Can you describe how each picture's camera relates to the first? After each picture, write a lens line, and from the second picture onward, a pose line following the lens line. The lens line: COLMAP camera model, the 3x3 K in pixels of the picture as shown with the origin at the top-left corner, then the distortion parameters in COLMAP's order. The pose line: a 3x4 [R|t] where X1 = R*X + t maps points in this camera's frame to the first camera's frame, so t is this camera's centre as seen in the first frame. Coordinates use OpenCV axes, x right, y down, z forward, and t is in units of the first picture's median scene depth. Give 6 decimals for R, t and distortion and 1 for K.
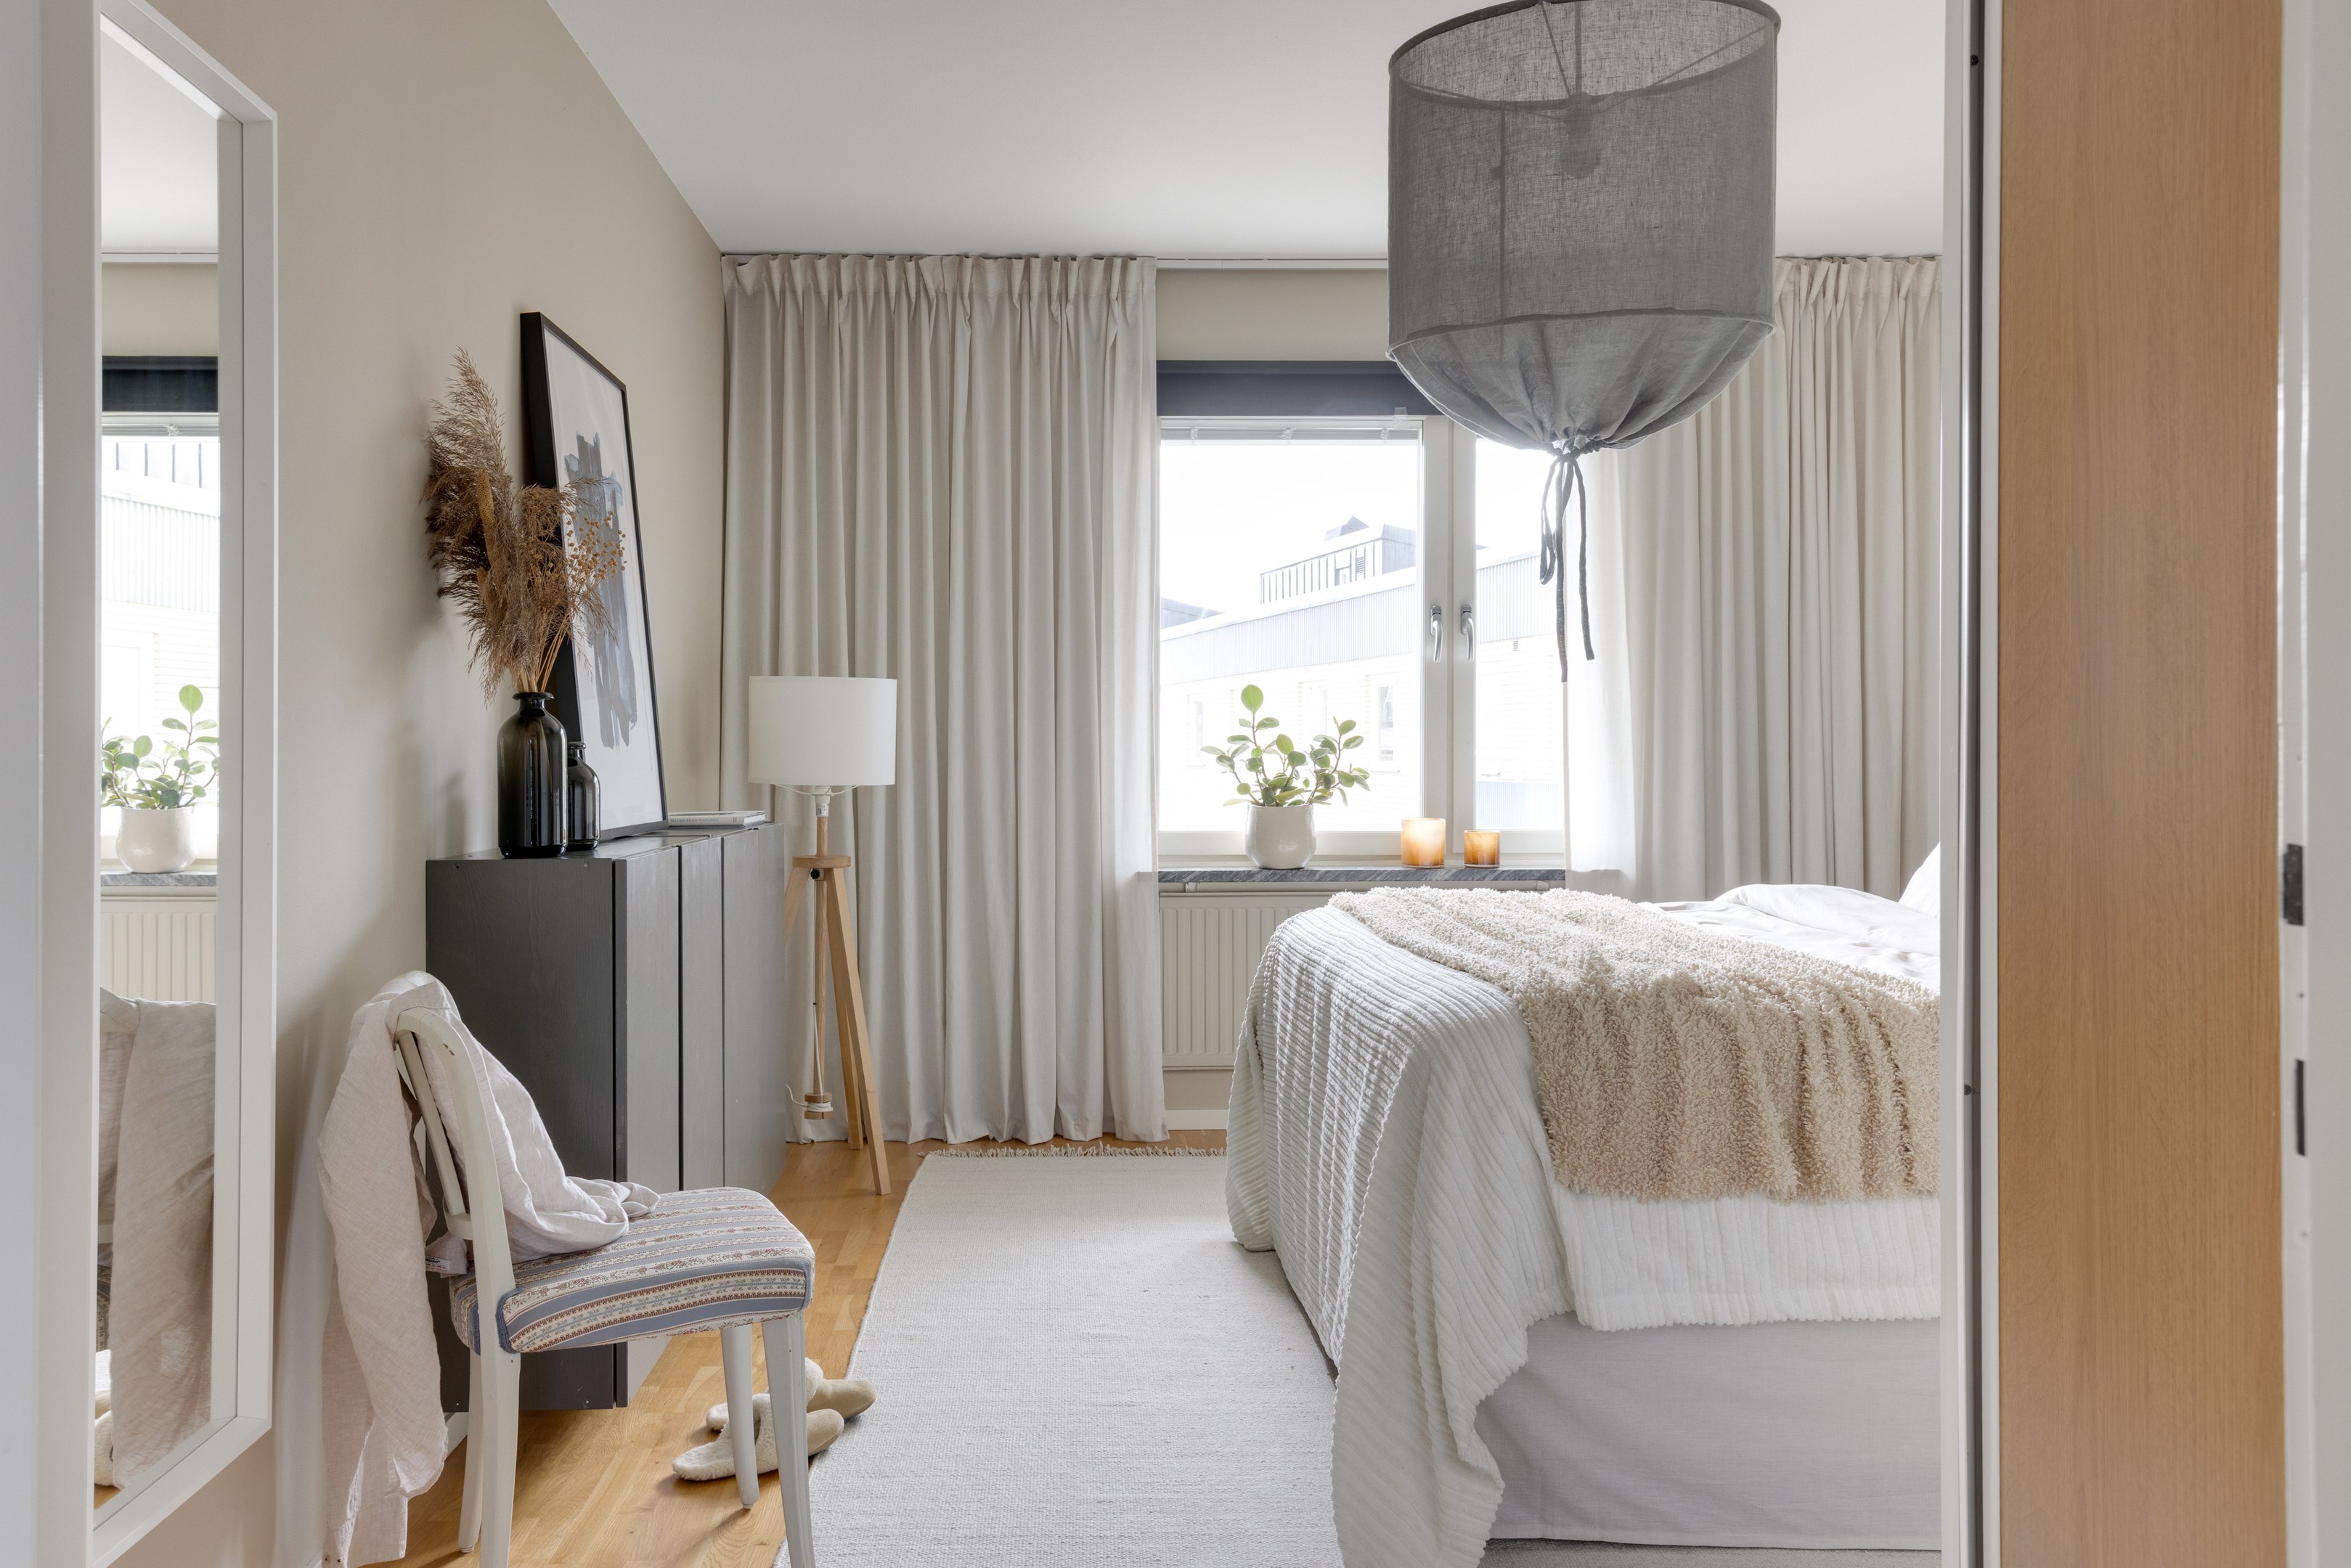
lens RADIAL K [[1801.3, 0, 1118.1], [0, 1801.3, 757.4], [0, 0, 1]] dist [0.041115, -0.005251]
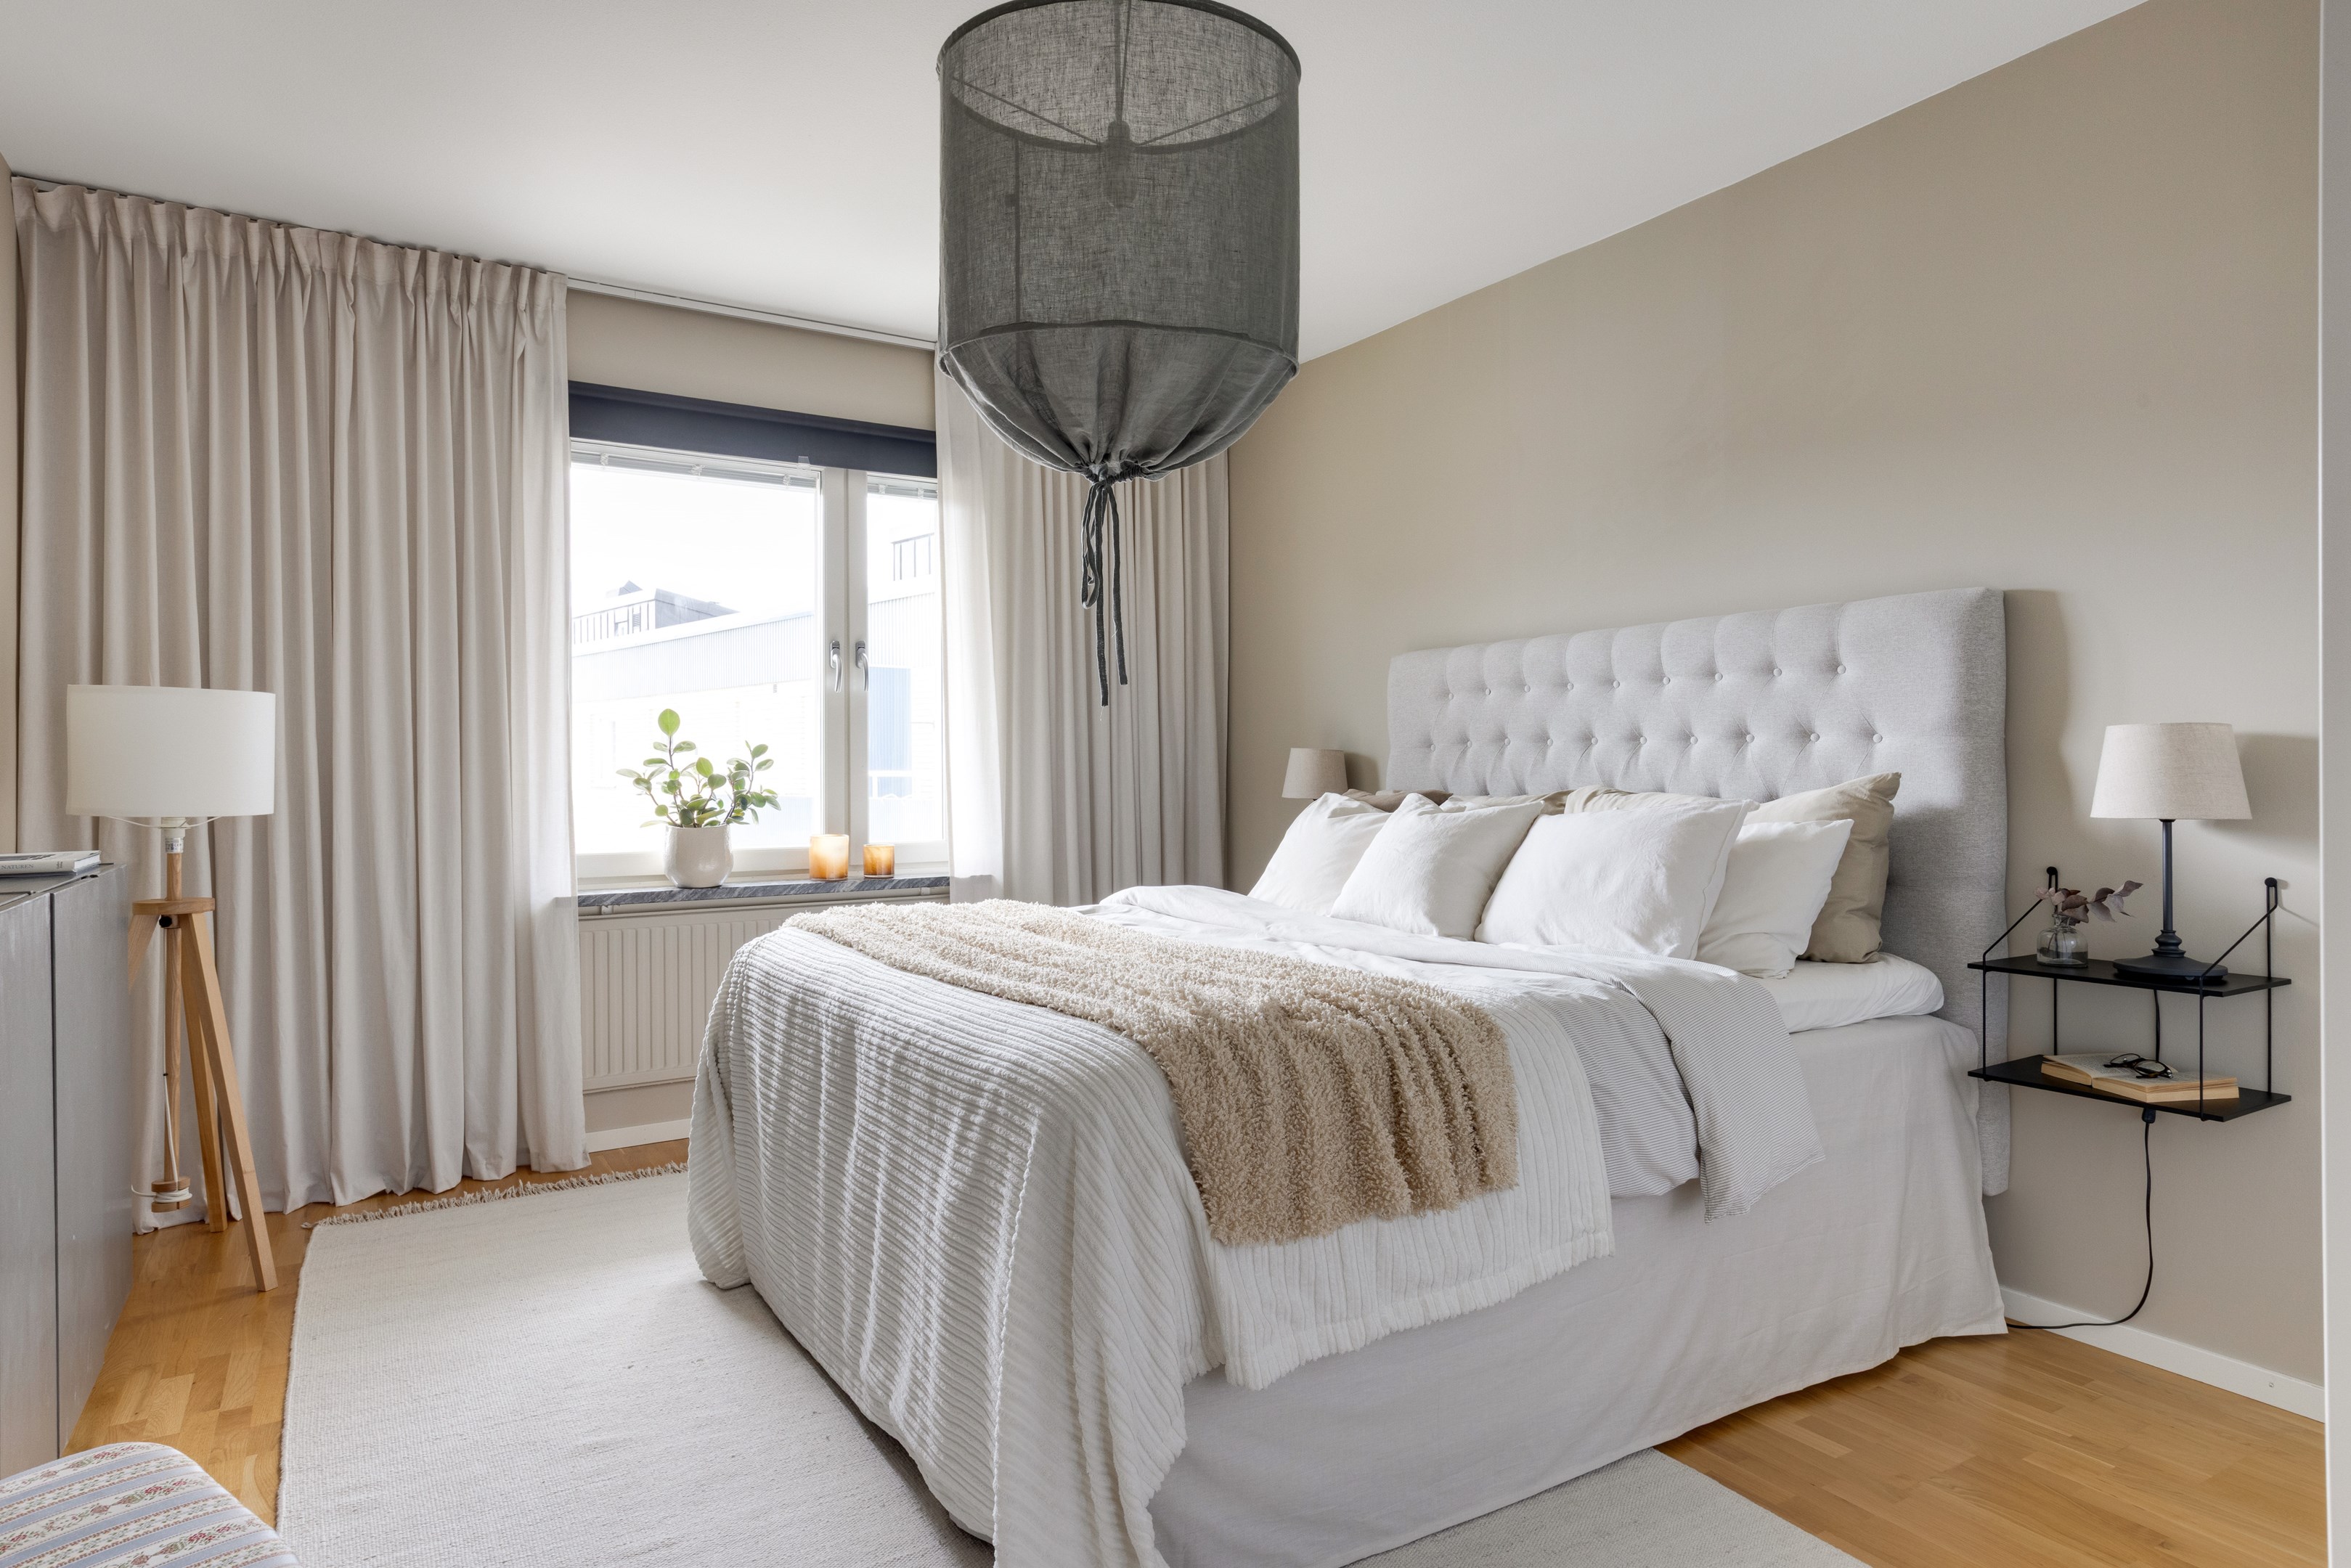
lens RADIAL K [[1313.4, 0, 1066.7], [0, 1313.4, 783.0], [0, 0, 1]] dist [0.018886, -0.004346]
pose [[0.887257, -0.006006, 0.461236, -0.072642], [0.003308, 0.999972, 0.006657, -0.002552], [-0.461263, -0.004381, 0.887253, 0.235016]]
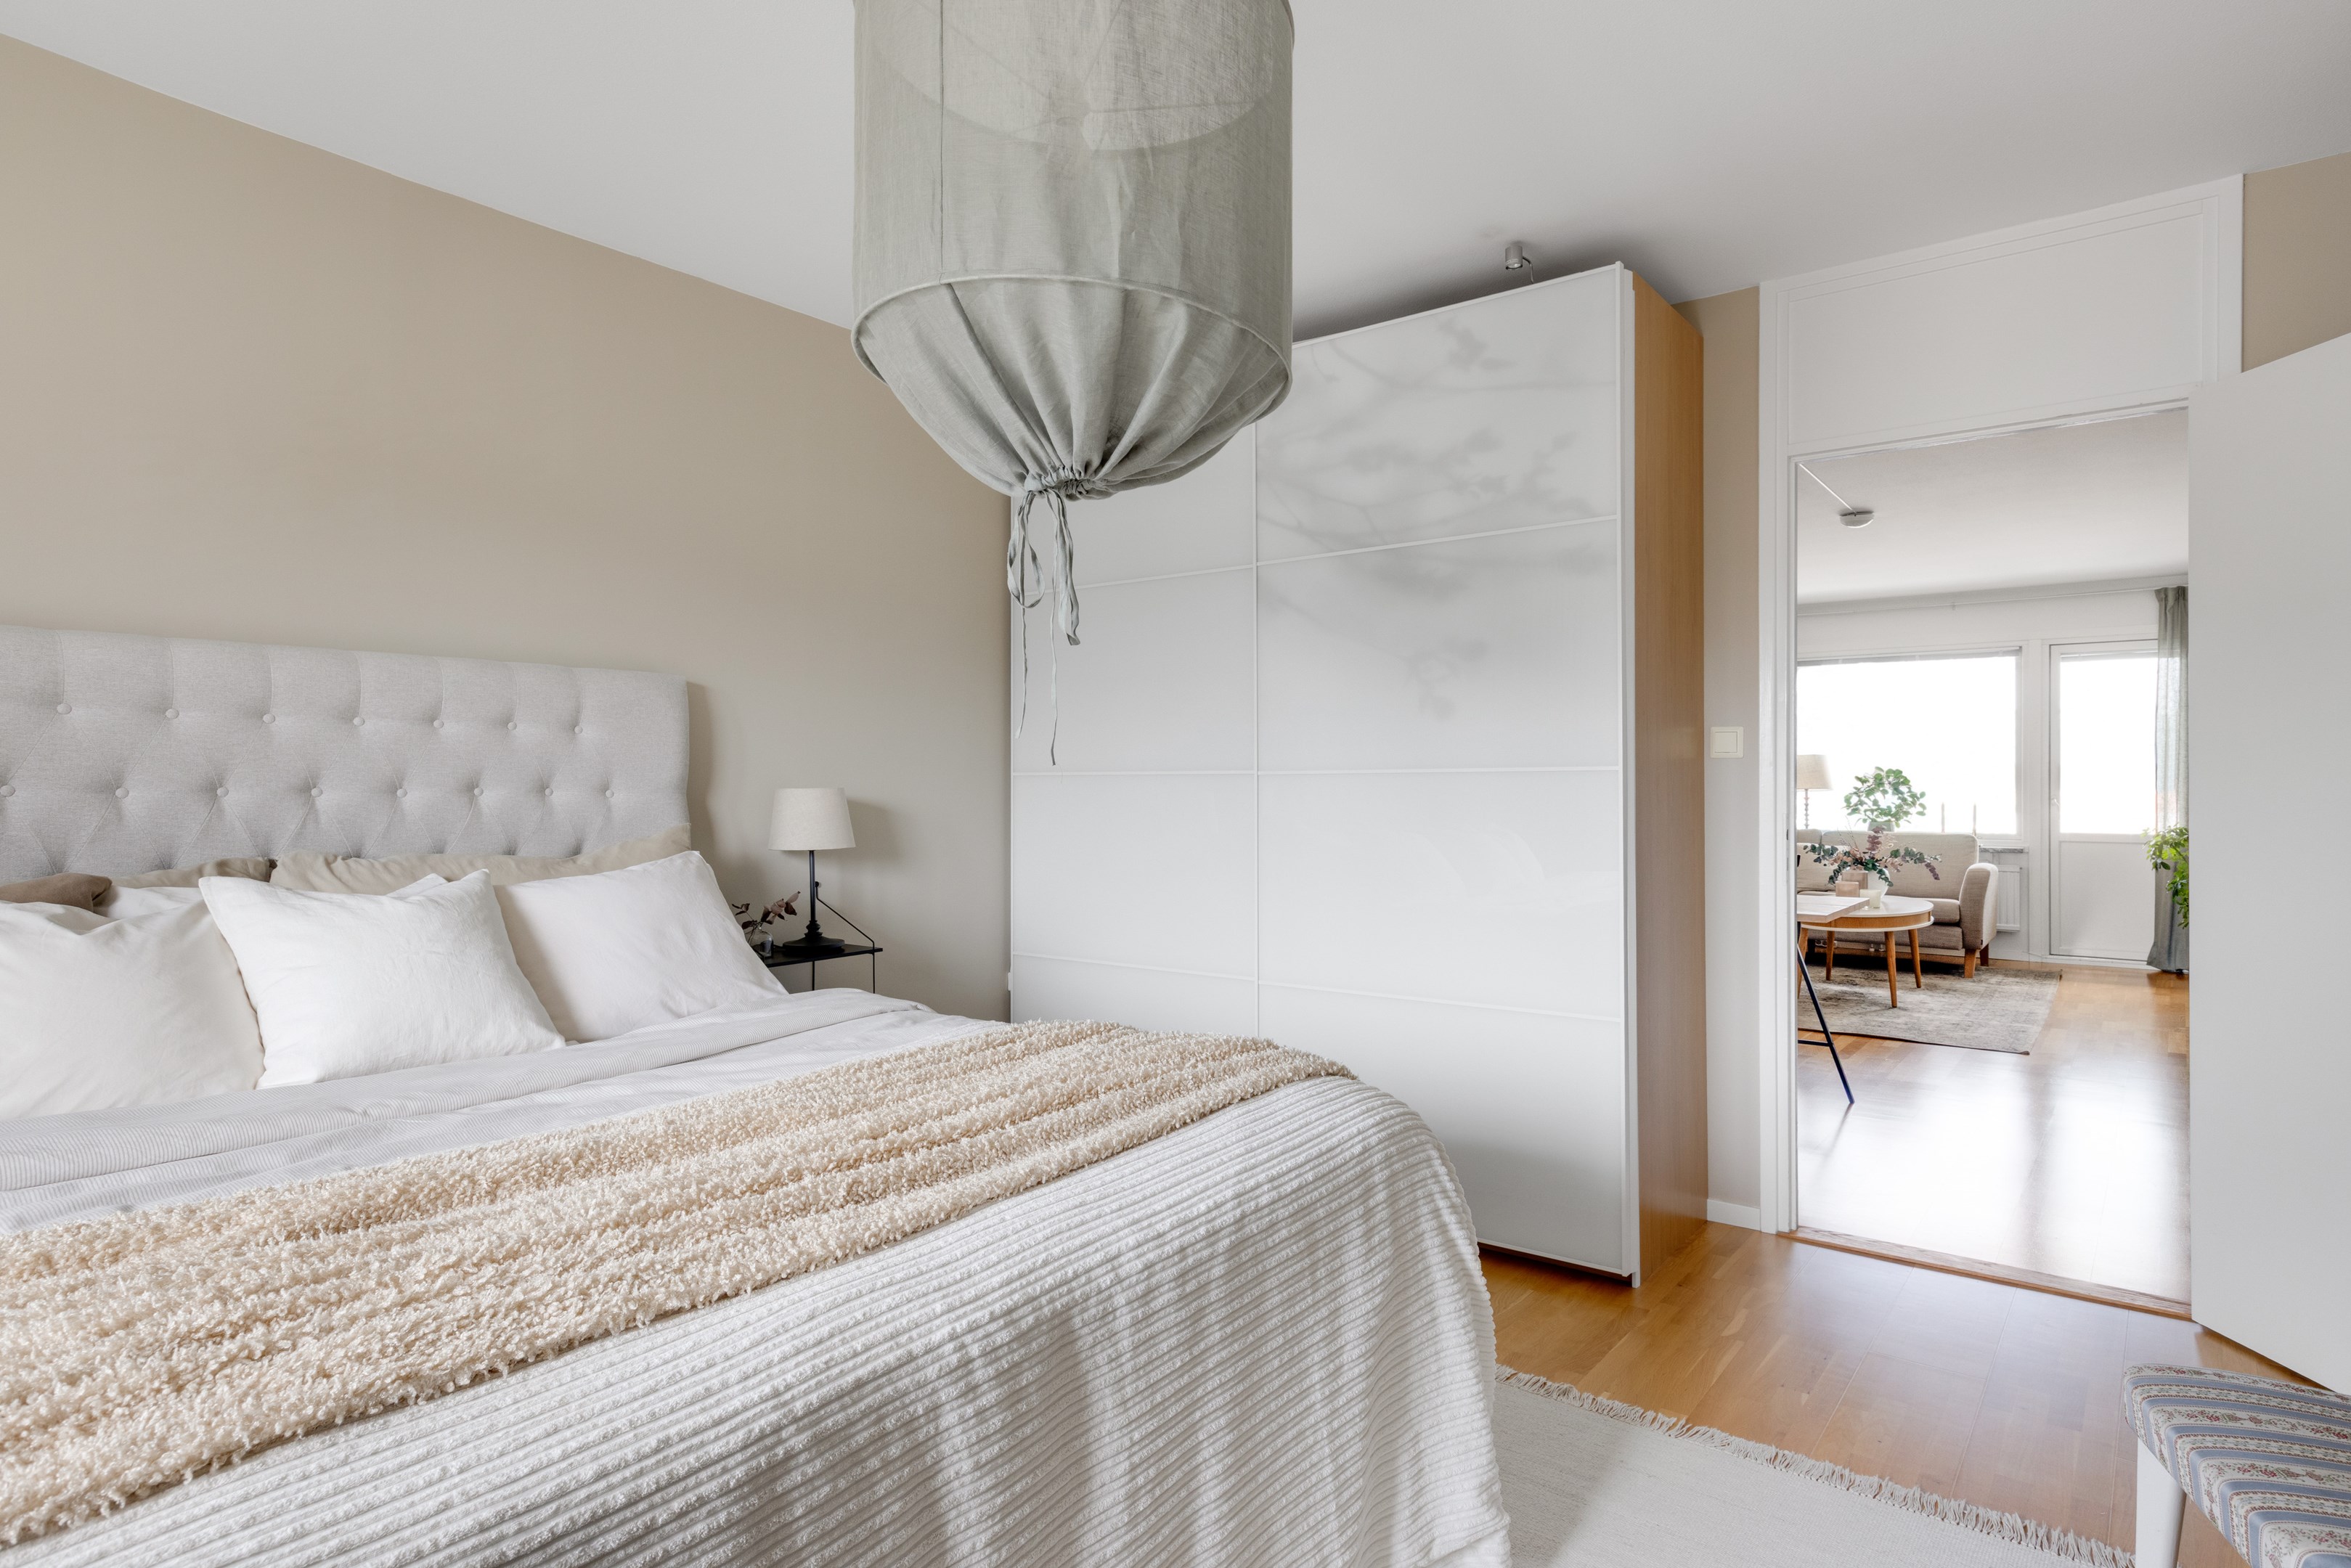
lens RADIAL K [[1313.4, 0, 1144.1], [0, 1313.4, 787.7], [0, 0, 1]] dist [0.018886, -0.004346]
pose [[-0.771322, -0.006751, 0.636409, -0.137372], [-0.000045, 0.999944, 0.010552, -0.041686], [-0.636445, 0.008110, -0.771279, 1.347197]]
